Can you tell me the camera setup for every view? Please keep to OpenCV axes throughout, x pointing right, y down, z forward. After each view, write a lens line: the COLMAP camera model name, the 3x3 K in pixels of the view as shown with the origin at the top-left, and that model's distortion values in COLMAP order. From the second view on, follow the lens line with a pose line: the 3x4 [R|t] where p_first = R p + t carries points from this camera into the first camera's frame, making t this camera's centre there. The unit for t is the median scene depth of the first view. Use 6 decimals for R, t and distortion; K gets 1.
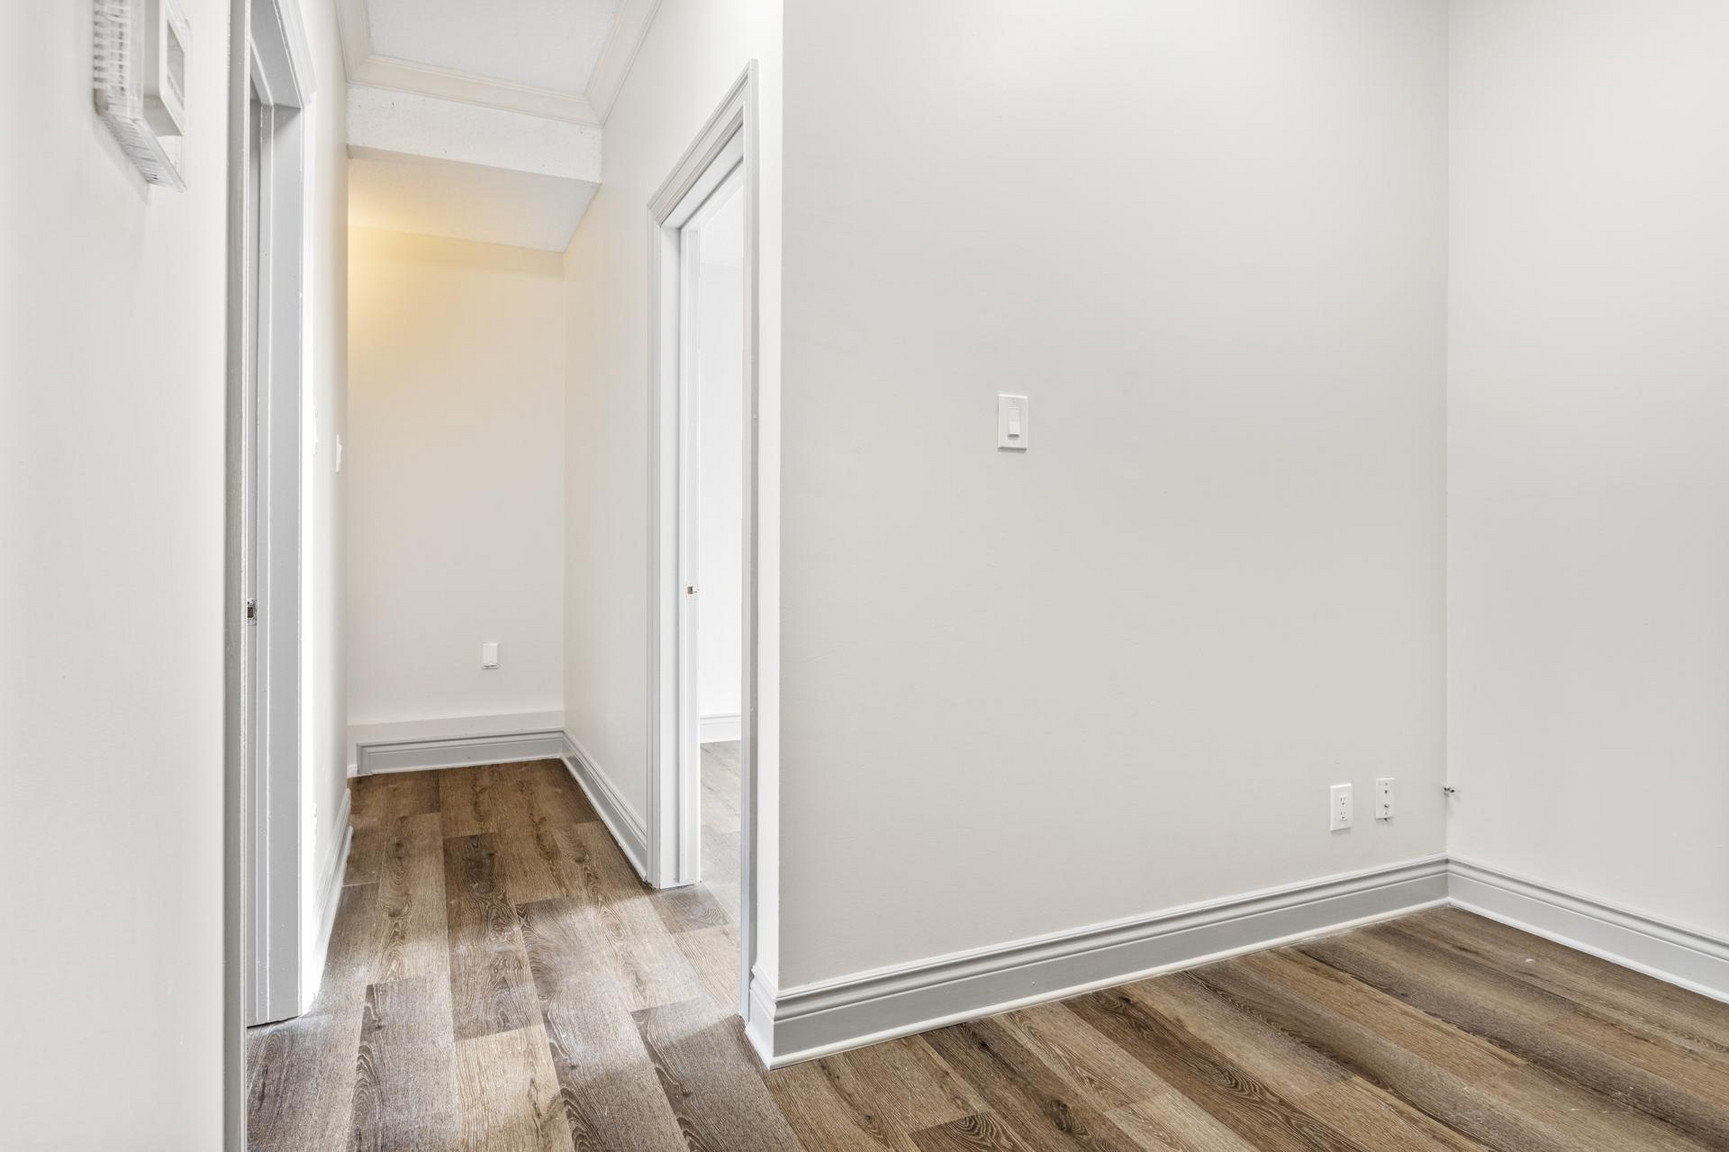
lens RADIAL K [[945.0, 0, 858.0], [0, 945.0, 540.0], [0, 0, 1]] dist [0.005184, -0.003456]
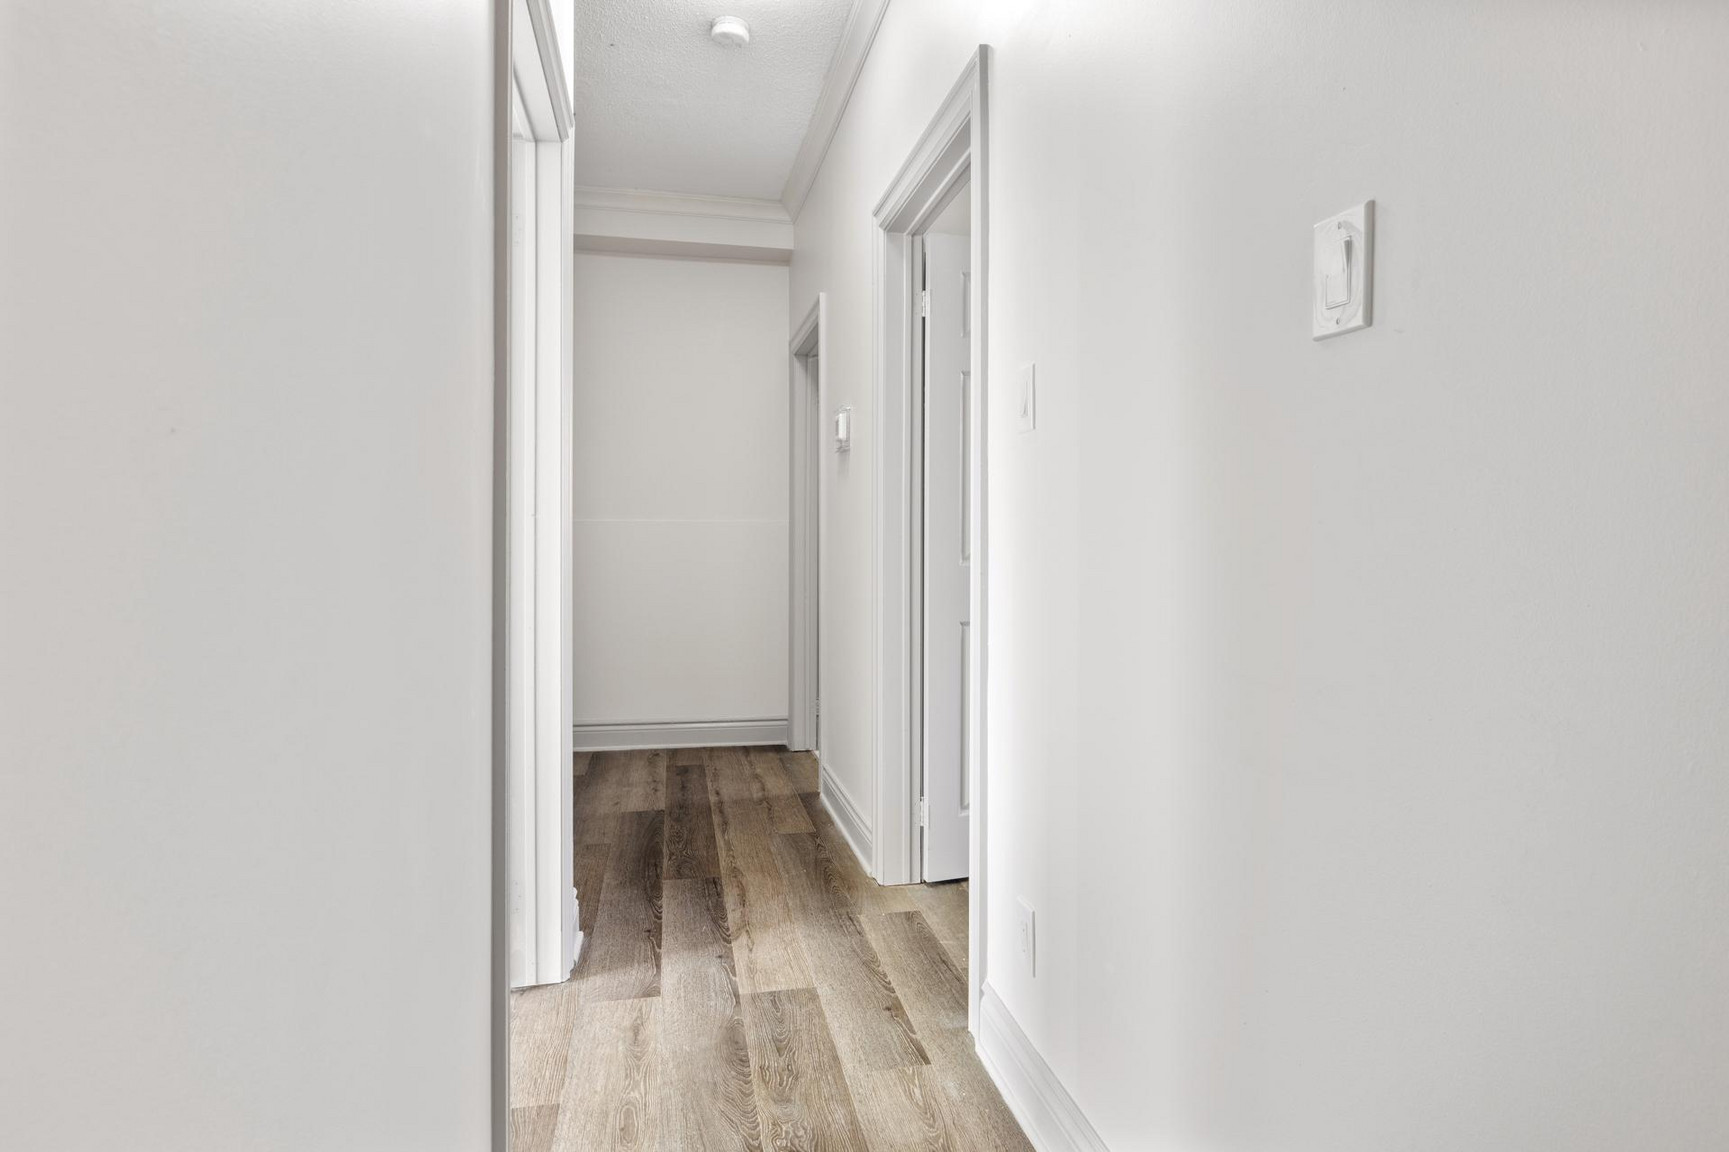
lens RADIAL K [[883.2, 0, 855.3], [0, 883.2, 561.4], [0, 0, 1]] dist [-0.006393, -0.001751]
pose [[-0.974585, -0.010093, 0.223790, -0.677431], [-0.005032, 0.999719, 0.023174, -0.001684], [-0.223961, 0.021459, -0.974362, 1.930570]]
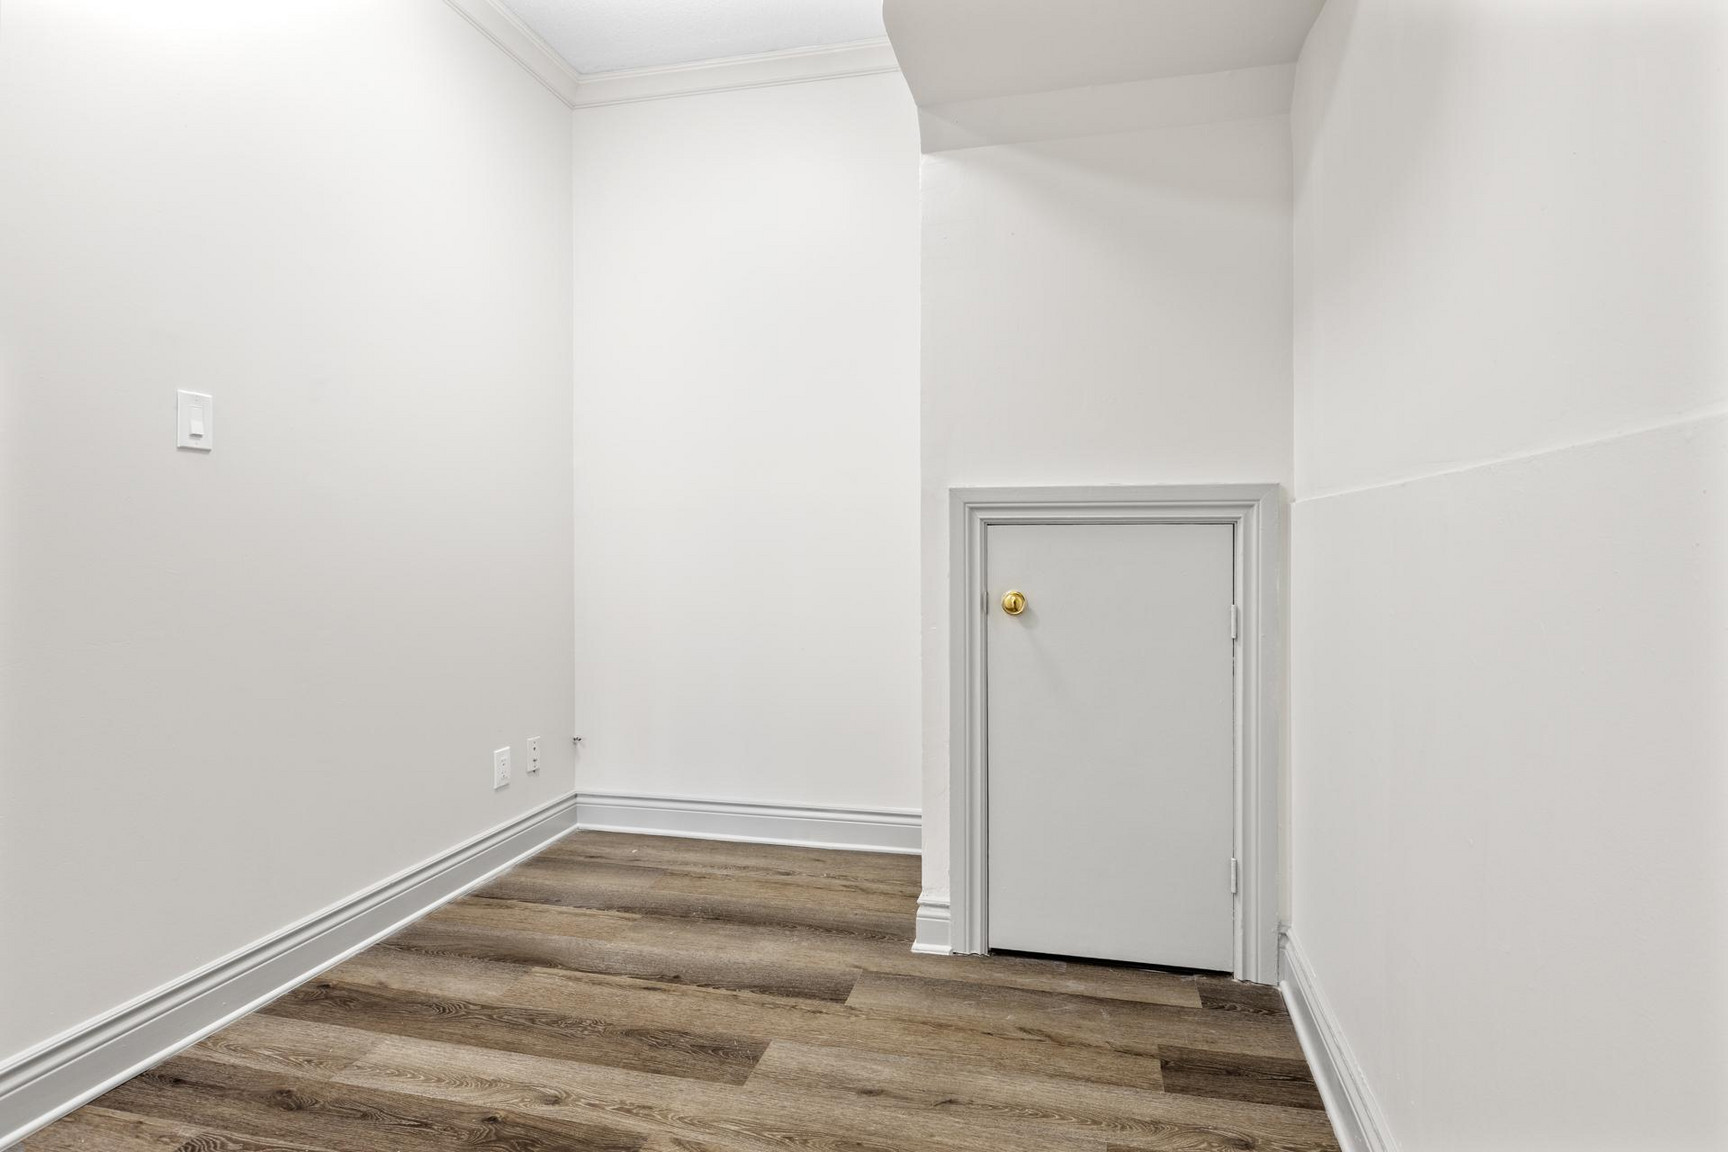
lens RADIAL K [[944.4, 0, 857.5], [0, 944.4, 540.0], [0, 0, 1]] dist [0.005184, -0.003456]
pose [[0.625185, -0.004803, 0.780462, -0.169043], [0.008998, 0.999959, -0.001054, 0.001773], [-0.780424, 0.007681, 0.625203, -0.117131]]
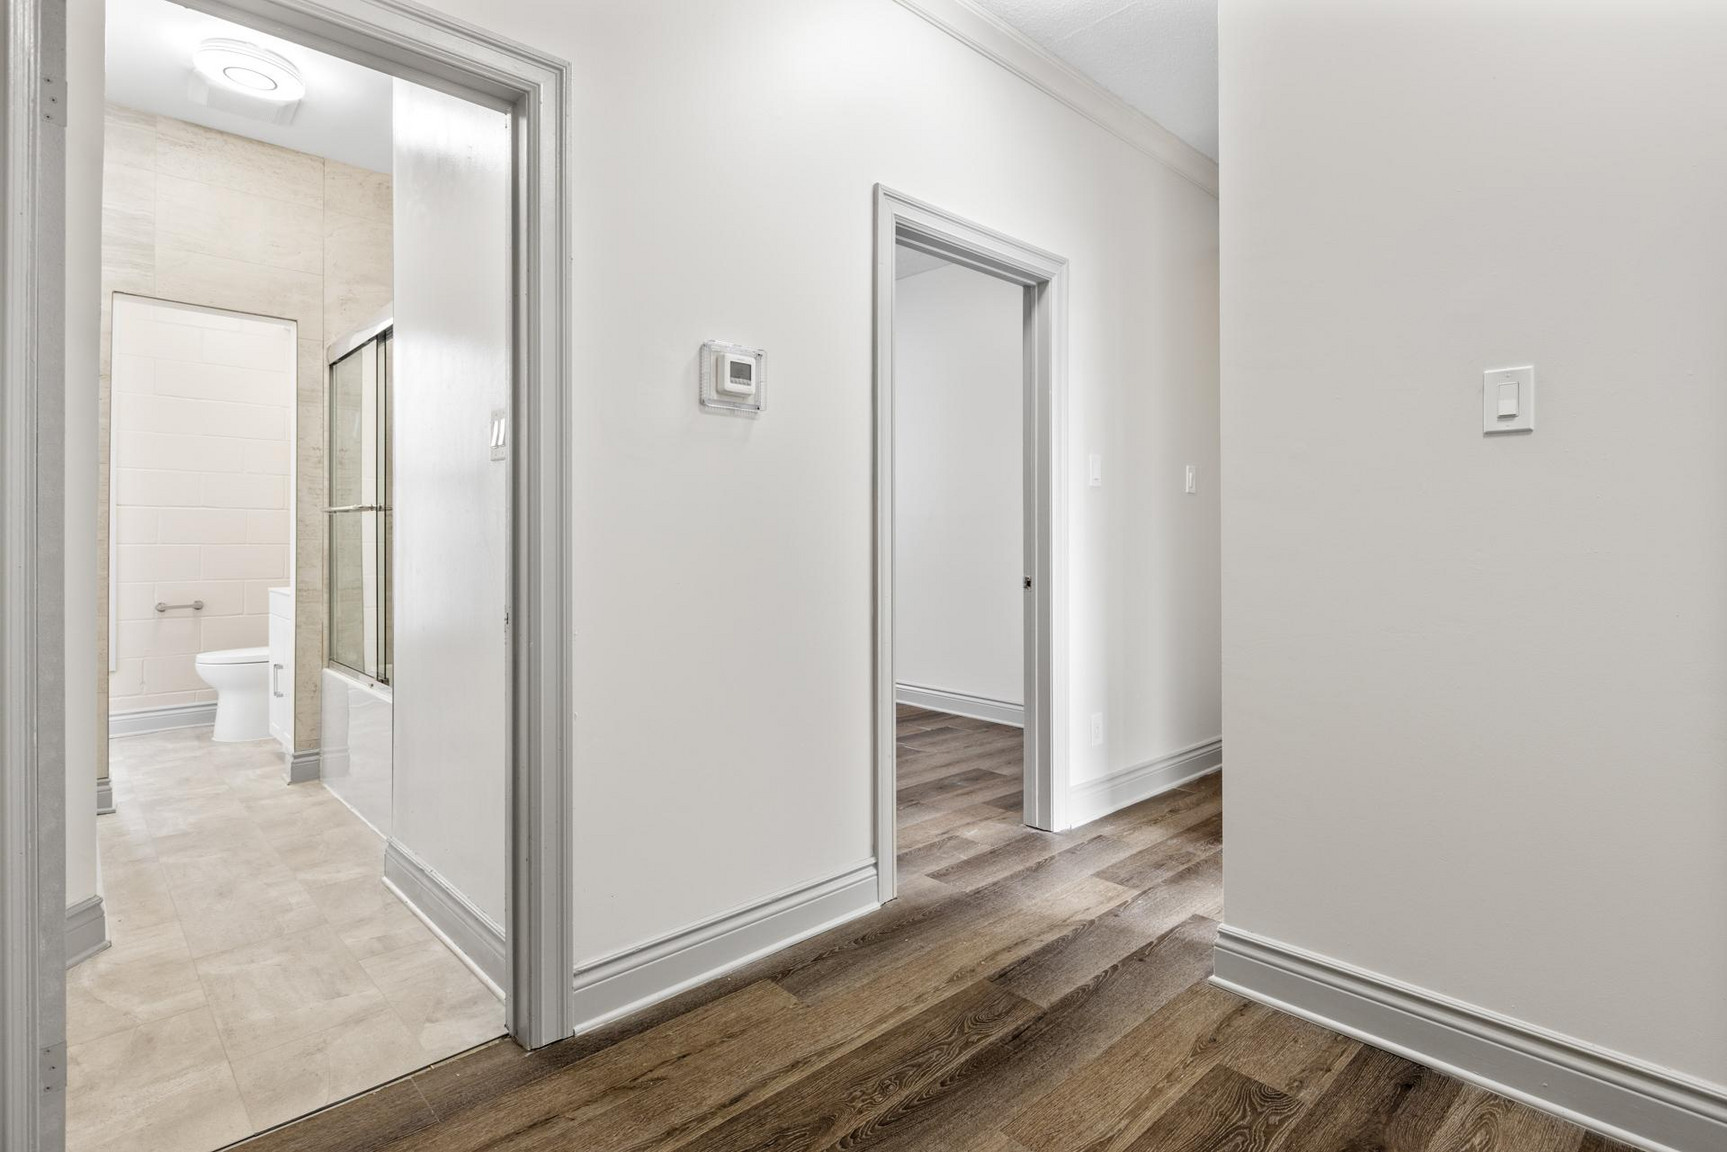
lens RADIAL K [[863.2, 0, 855.0], [0, 863.2, 525.8], [0, 0, 1]] dist [0.000327, -0.000414]
pose [[0.304036, -0.020913, -0.952431, 0.751512], [0.004442, 0.999779, -0.020535, 0.000948], [0.952650, 0.002013, 0.304061, 0.217848]]
